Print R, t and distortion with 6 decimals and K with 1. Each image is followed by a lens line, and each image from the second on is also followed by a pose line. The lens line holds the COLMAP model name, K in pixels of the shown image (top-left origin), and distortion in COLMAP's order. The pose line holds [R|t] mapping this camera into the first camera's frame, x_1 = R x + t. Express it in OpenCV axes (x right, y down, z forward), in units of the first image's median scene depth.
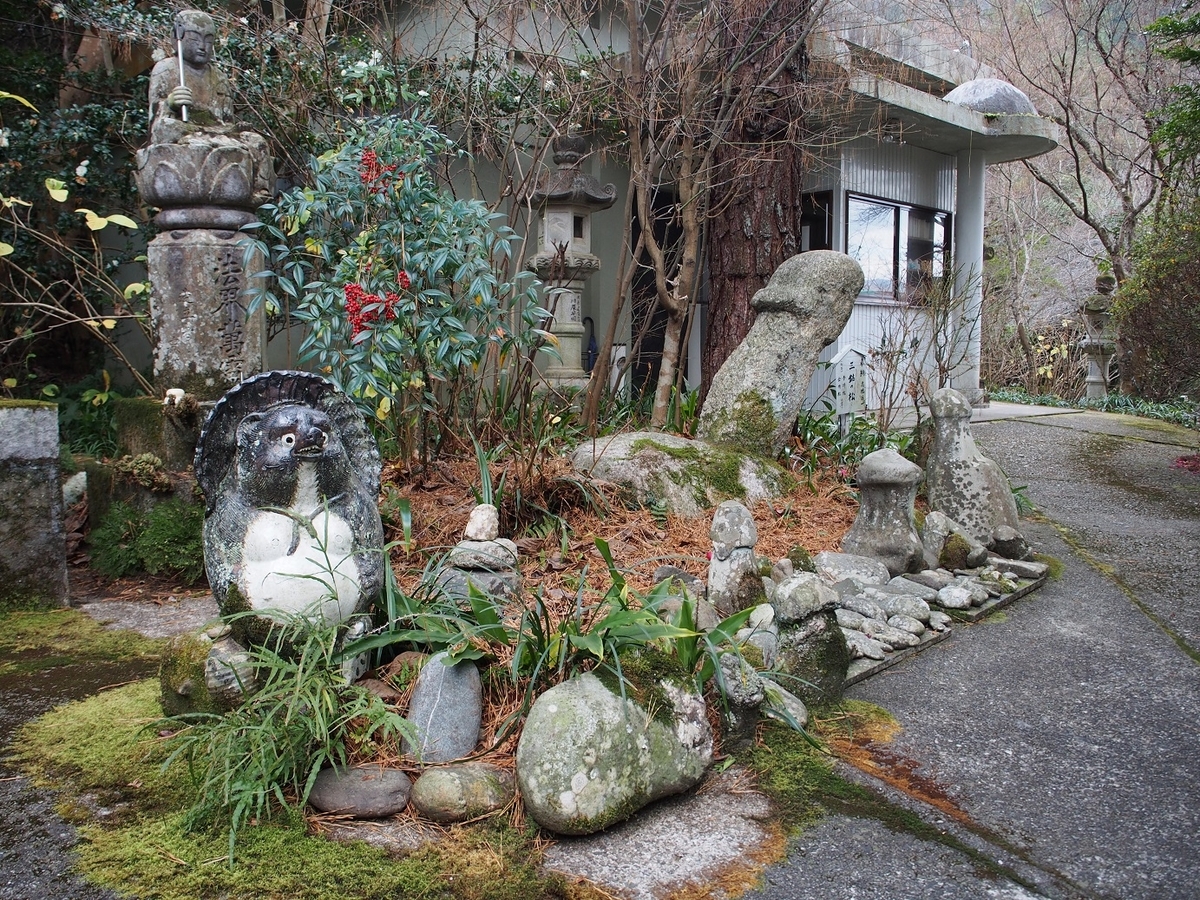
lens RADIAL K [[1008.3, 0, 600.0], [0, 1008.3, 450.0], [0, 0, 1]] dist [-0.050438, 0.008199]
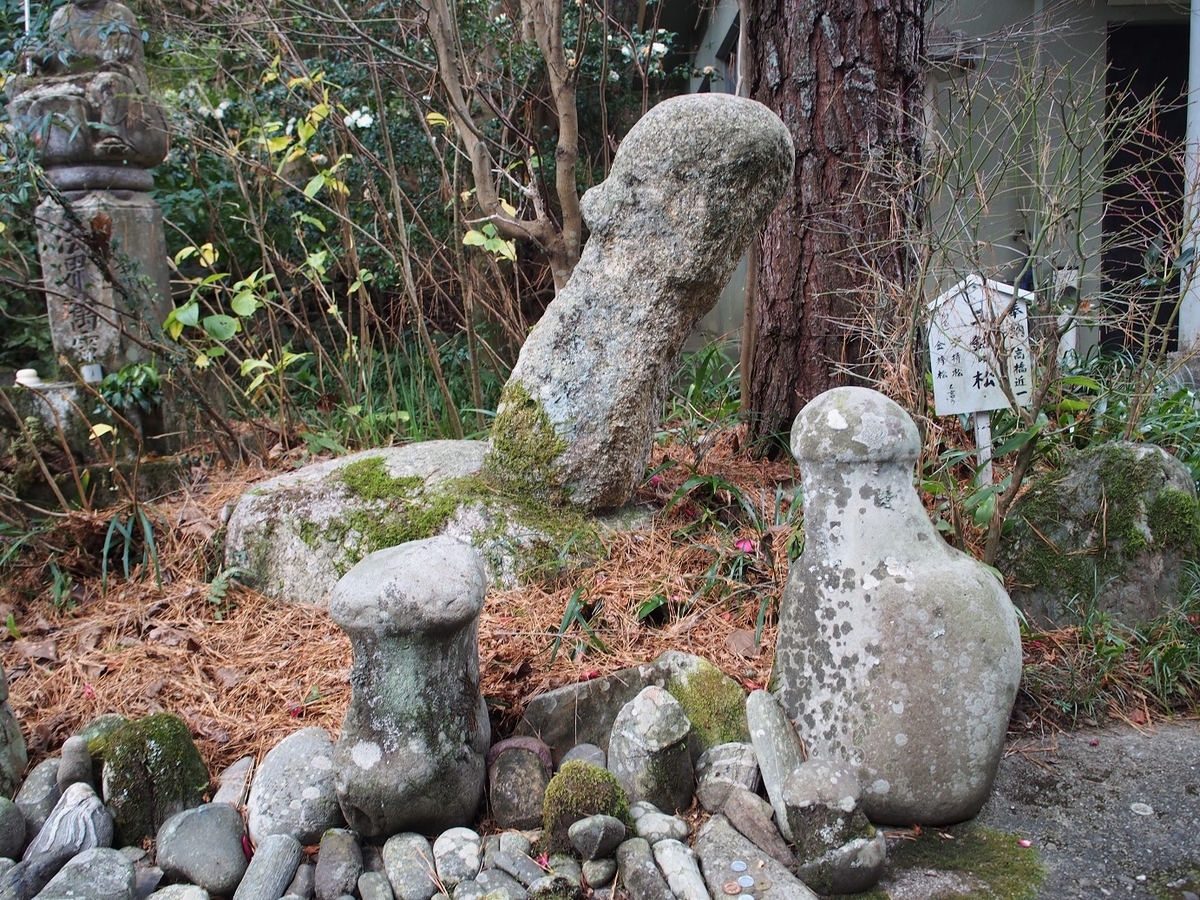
lens RADIAL K [[1008.3, 0, 600.0], [0, 1008.3, 450.0], [0, 0, 1]] dist [-0.050438, 0.008199]
pose [[0.730976, 0.071677, -0.678629, 0.565861], [-0.020344, 0.996315, 0.083317, -0.069835], [0.682100, -0.047097, 0.729741, 0.638576]]
